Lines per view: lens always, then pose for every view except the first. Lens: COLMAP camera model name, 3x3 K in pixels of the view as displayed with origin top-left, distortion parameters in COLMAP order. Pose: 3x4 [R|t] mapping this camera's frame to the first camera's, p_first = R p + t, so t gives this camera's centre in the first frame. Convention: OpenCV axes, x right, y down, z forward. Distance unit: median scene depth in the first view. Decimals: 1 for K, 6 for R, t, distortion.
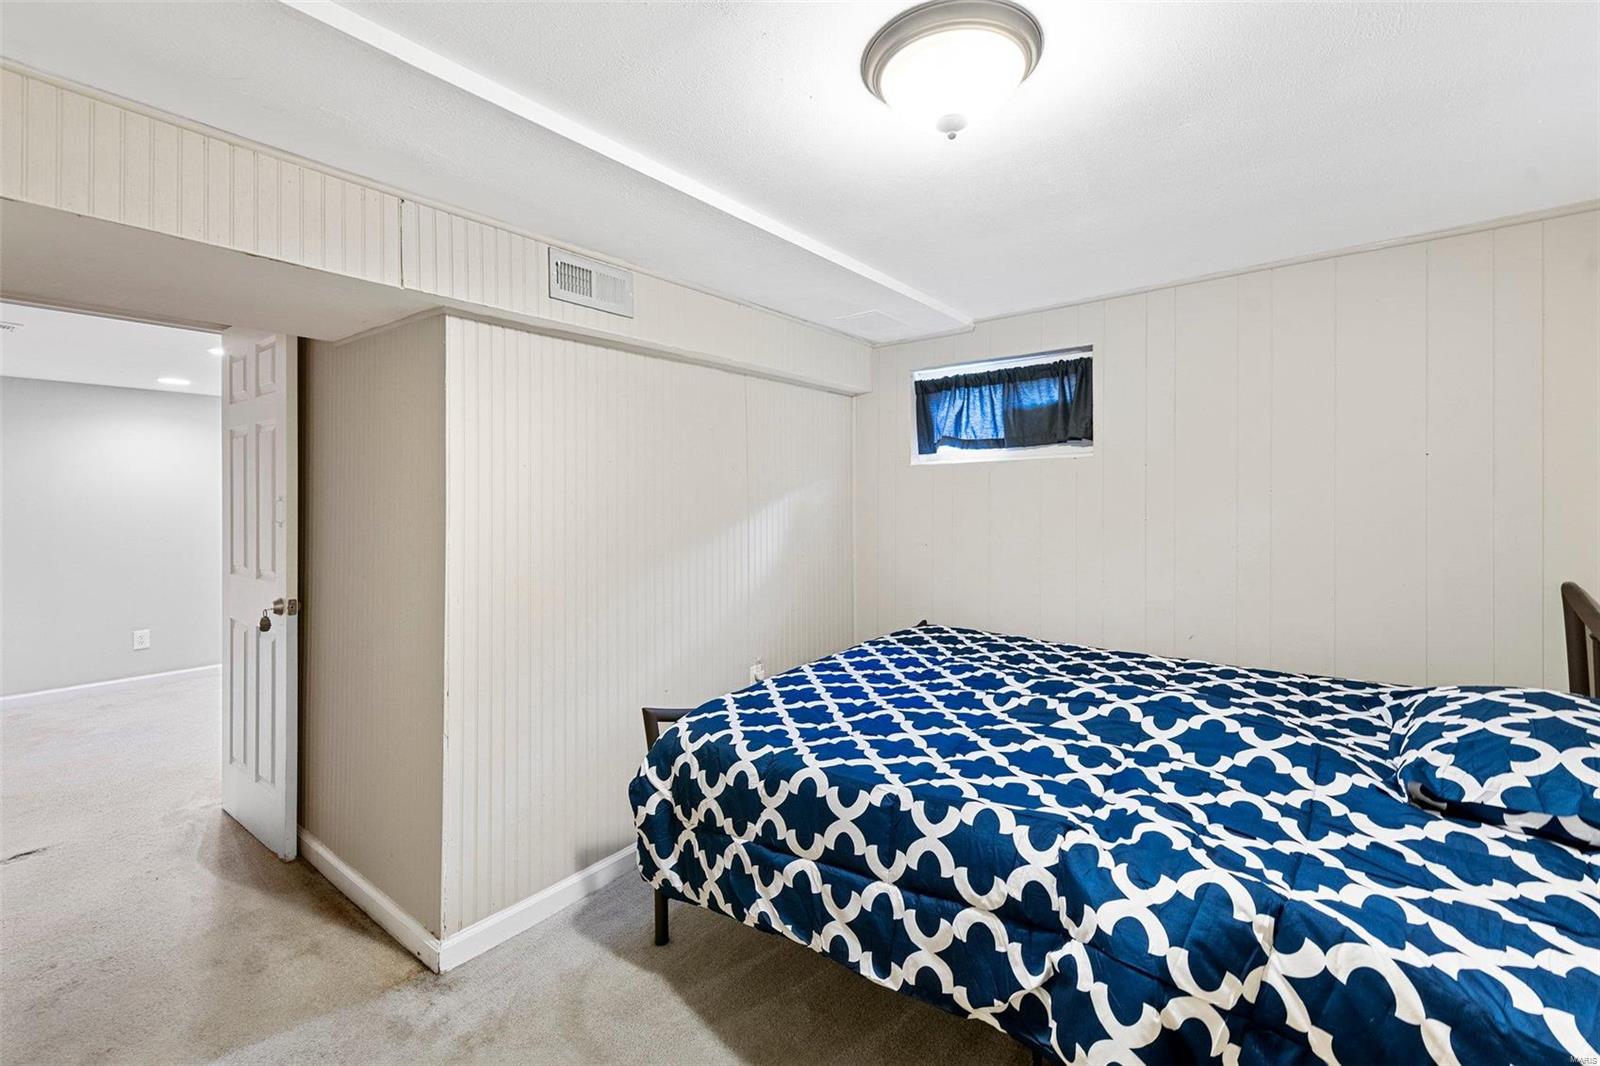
lens RADIAL K [[658.7, 0, 798.2], [0, 658.7, 518.6], [0, 0, 1]] dist [0.001636, 0.000129]
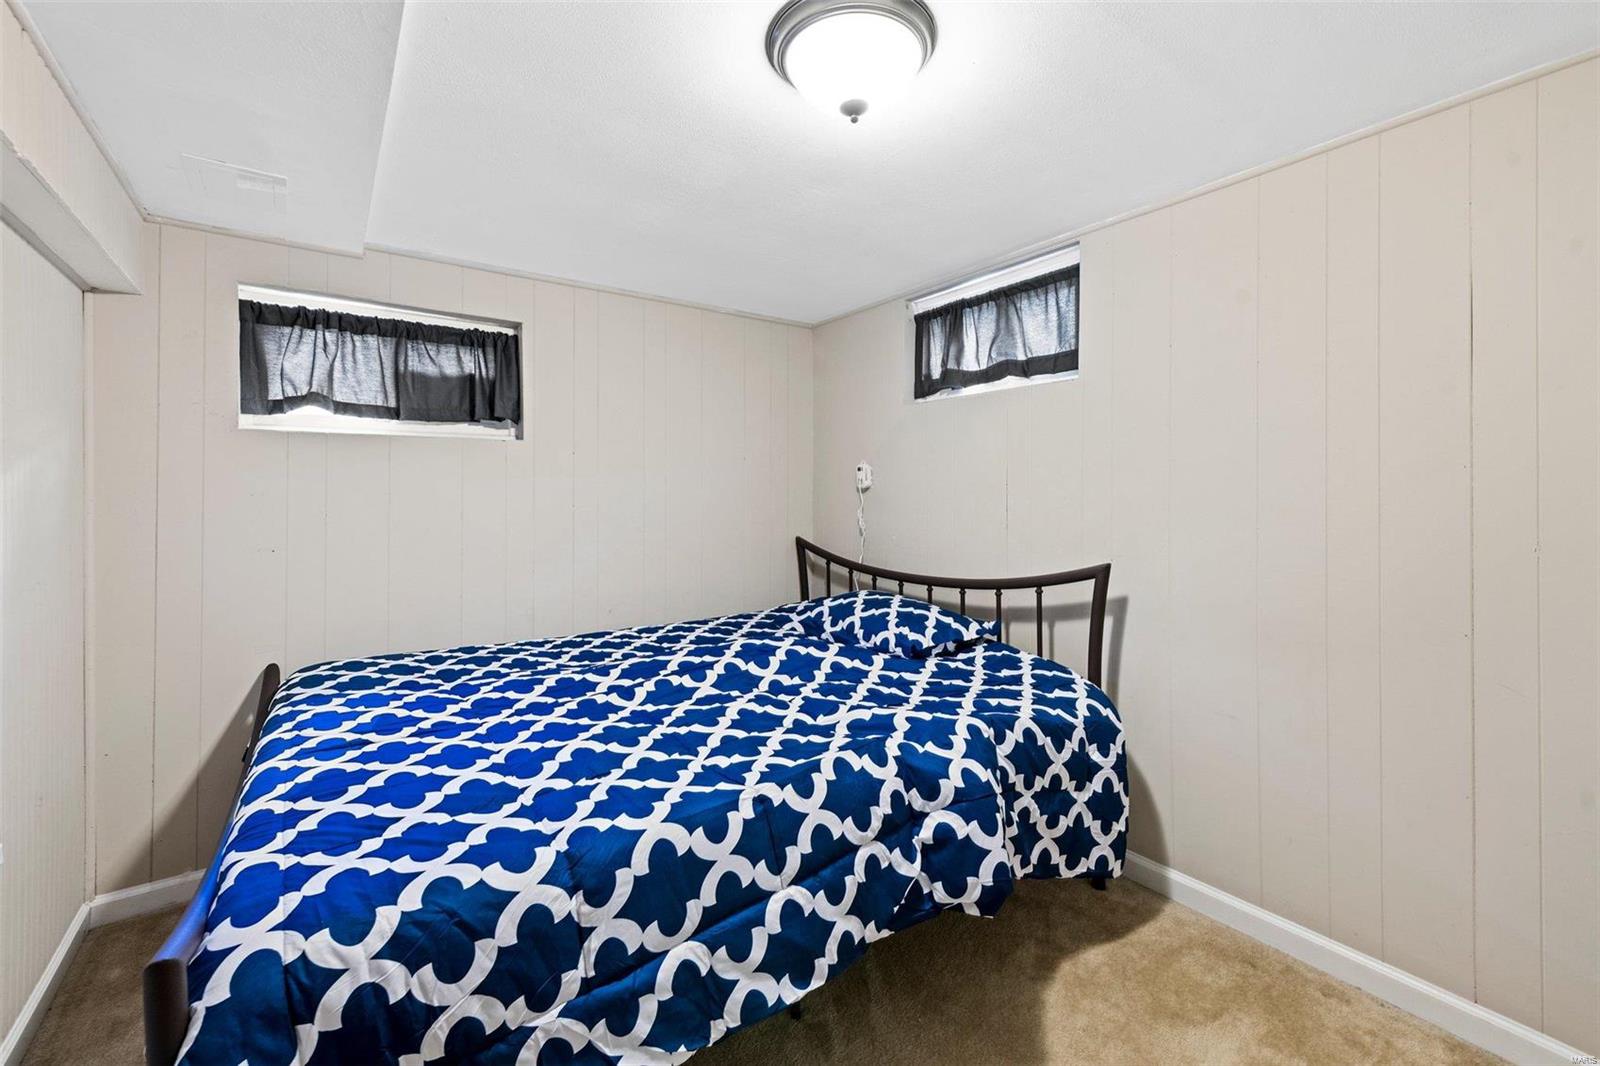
lens RADIAL K [[658.7, 0, 798.2], [0, 658.7, 518.6], [0, 0, 1]] dist [0.001636, 0.000129]
pose [[0.288164, -0.021566, 0.957338, -0.321237], [0.028133, 0.999505, 0.014047, 0.015242], [-0.957168, 0.022884, 0.288629, 0.320010]]
